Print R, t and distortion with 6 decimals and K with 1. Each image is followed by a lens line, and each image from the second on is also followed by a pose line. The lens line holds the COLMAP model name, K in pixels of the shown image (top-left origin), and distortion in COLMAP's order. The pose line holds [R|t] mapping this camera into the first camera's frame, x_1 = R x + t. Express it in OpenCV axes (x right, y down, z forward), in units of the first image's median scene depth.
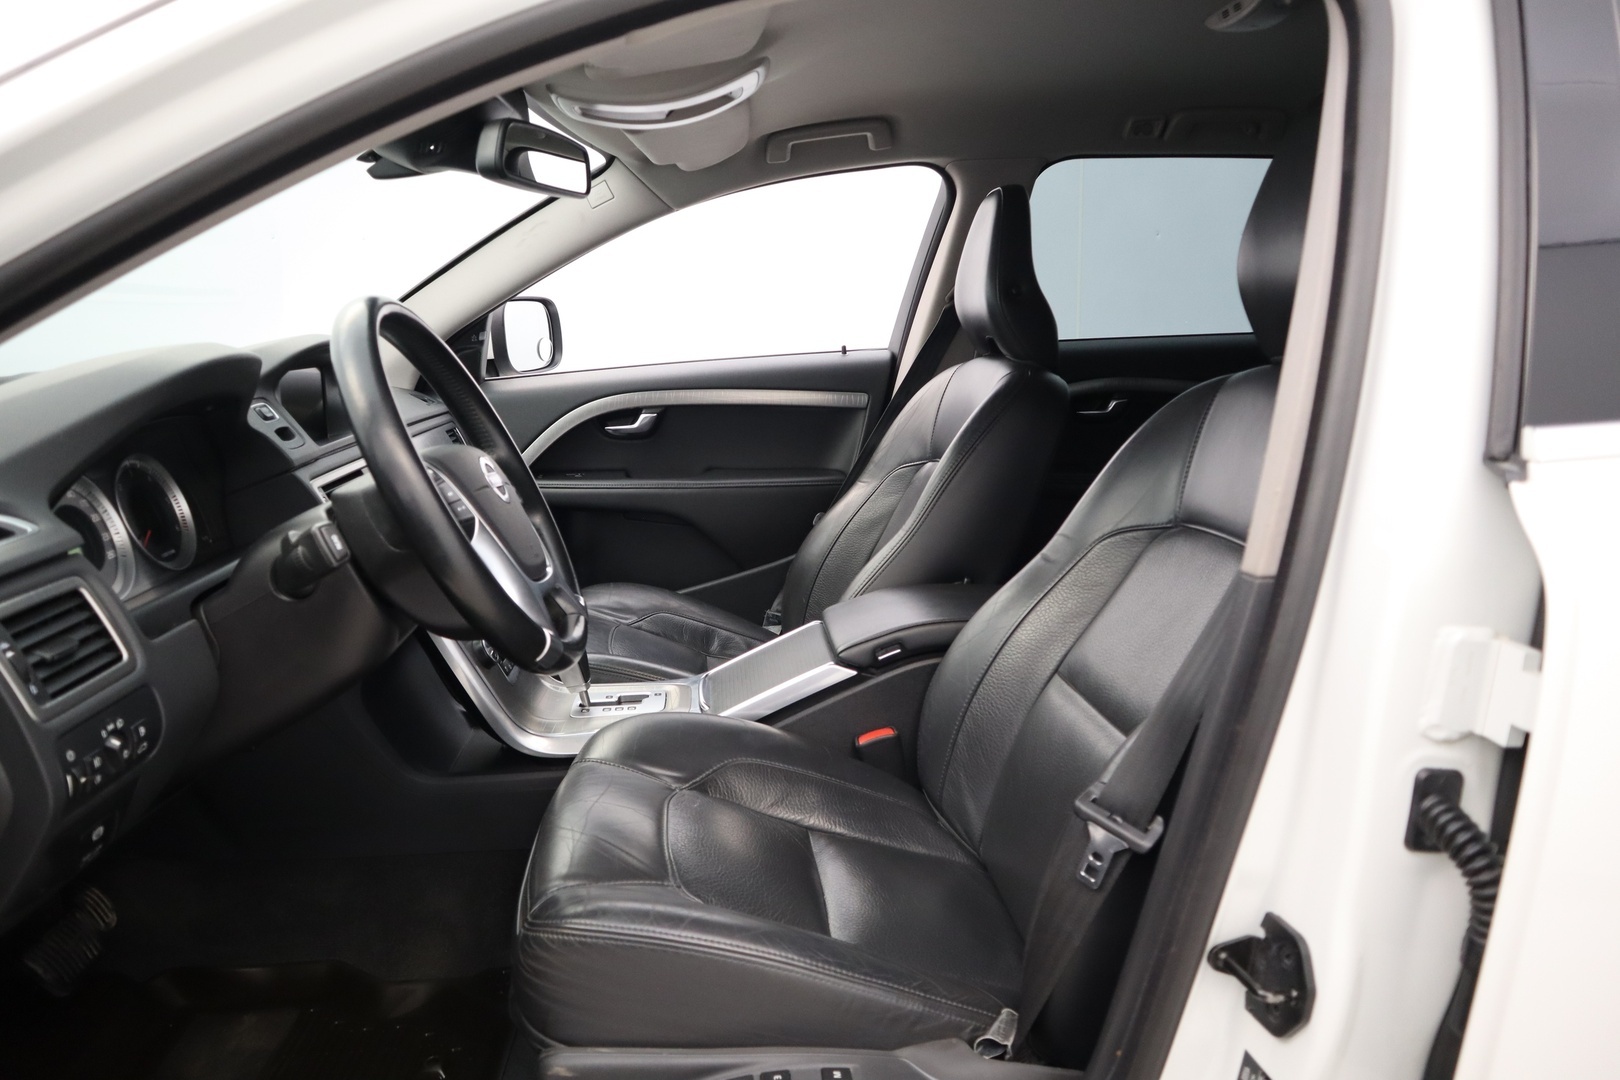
lens RADIAL K [[1131.9, 0, 803.8], [0, 1131.9, 542.2], [0, 0, 1]] dist [-0.137599, 0.097405]
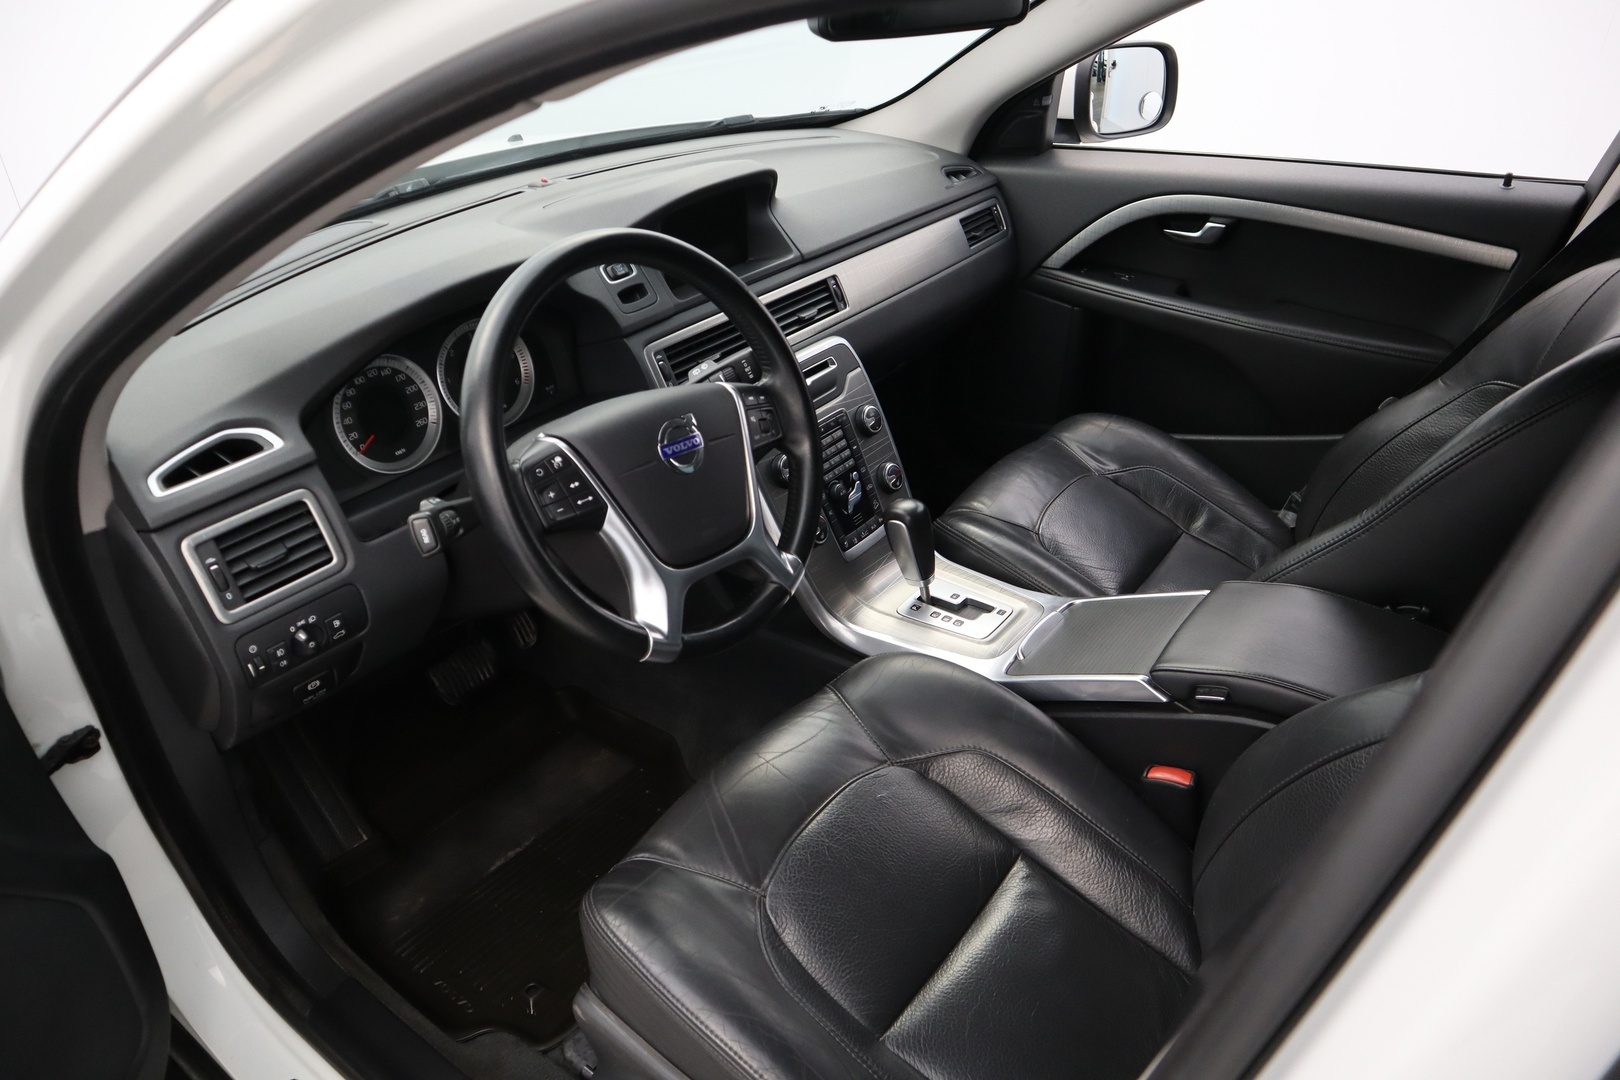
lens RADIAL K [[1131.9, 0, 803.8], [0, 1131.9, 542.2], [0, 0, 1]] dist [-0.137599, 0.097405]
pose [[0.747729, 0.337684, -0.571725, 0.383260], [-0.123840, 0.916841, 0.379560, -0.369470], [0.652353, -0.213006, 0.727368, 0.377952]]
